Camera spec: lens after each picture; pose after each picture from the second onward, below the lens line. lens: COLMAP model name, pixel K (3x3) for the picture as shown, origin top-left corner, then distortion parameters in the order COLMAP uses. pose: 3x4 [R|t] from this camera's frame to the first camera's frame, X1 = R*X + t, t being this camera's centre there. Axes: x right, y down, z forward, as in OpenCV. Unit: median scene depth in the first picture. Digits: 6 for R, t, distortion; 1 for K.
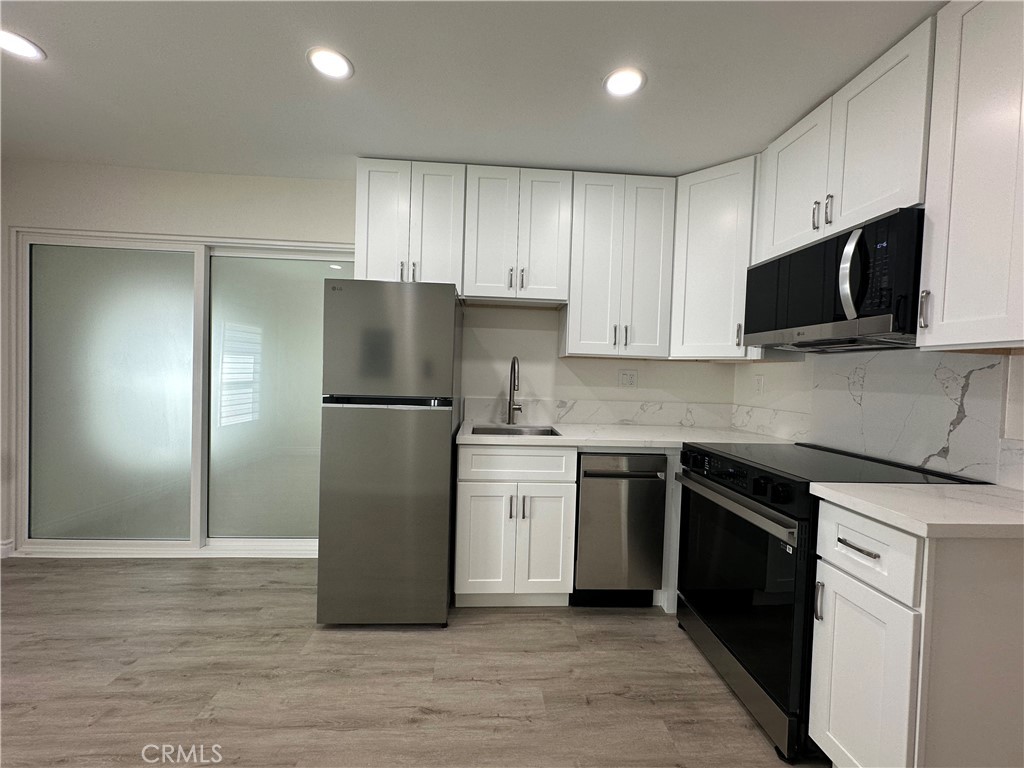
lens RADIAL K [[409.2, 0, 511.5], [0, 409.2, 383.7], [0, 0, 1]] dist [-0.004764, 0.000900]
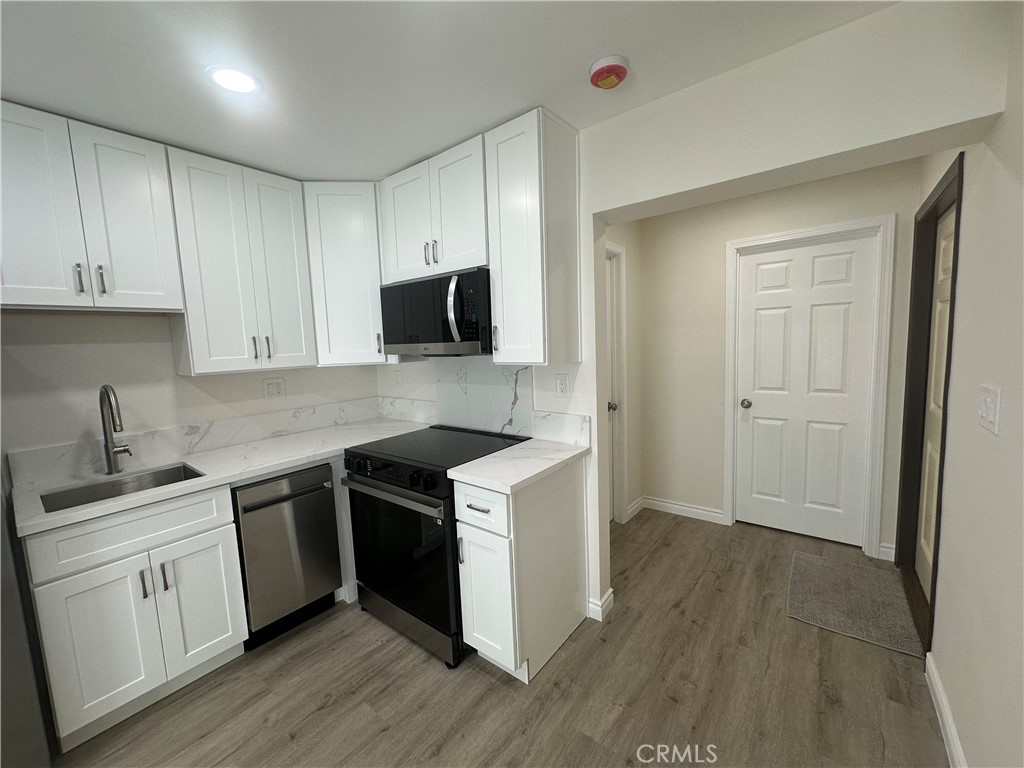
lens RADIAL K [[409.2, 0, 511.5], [0, 409.2, 383.7], [0, 0, 1]] dist [-0.004764, 0.000900]
pose [[0.664851, -0.136115, 0.734470, -0.059129], [0.078805, 0.990552, 0.112238, -0.123193], [-0.742807, -0.016742, 0.669296, -0.044889]]
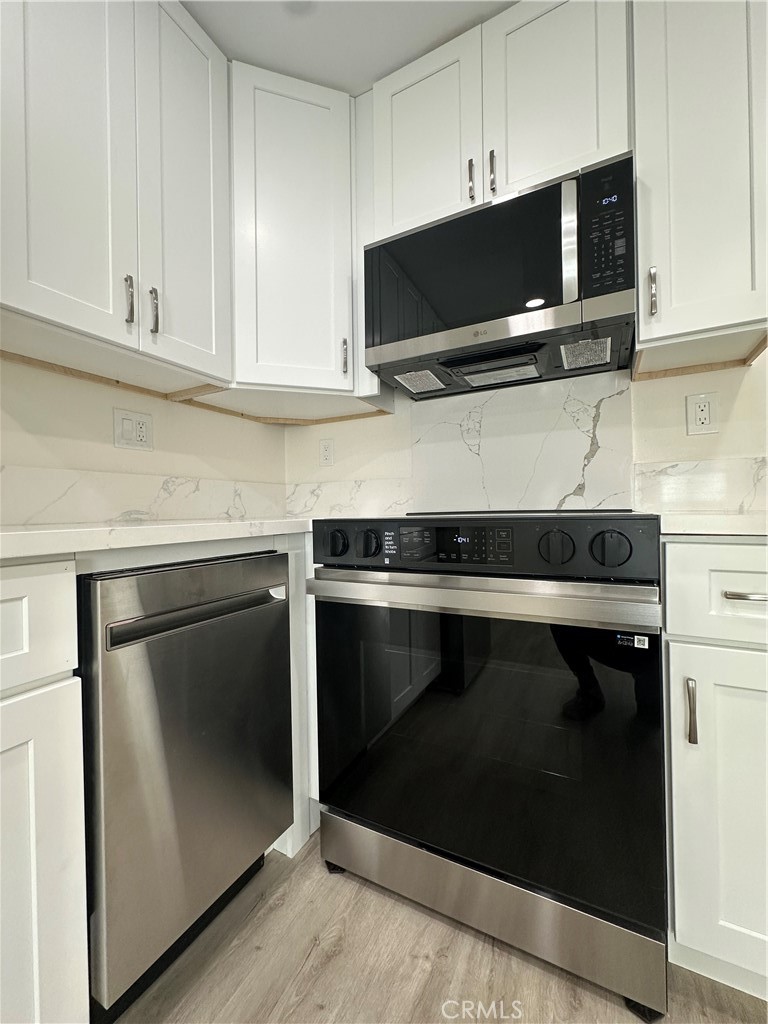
lens RADIAL K [[409.2, 0, 384.5], [0, 409.2, 511.2], [0, 0, 1]] dist [-0.004764, 0.000900]
pose [[0.519750, -0.041557, 0.853307, 0.022235], [0.055116, 0.998367, 0.015050, 0.142312], [-0.852539, 0.039208, 0.521191, 0.712239]]
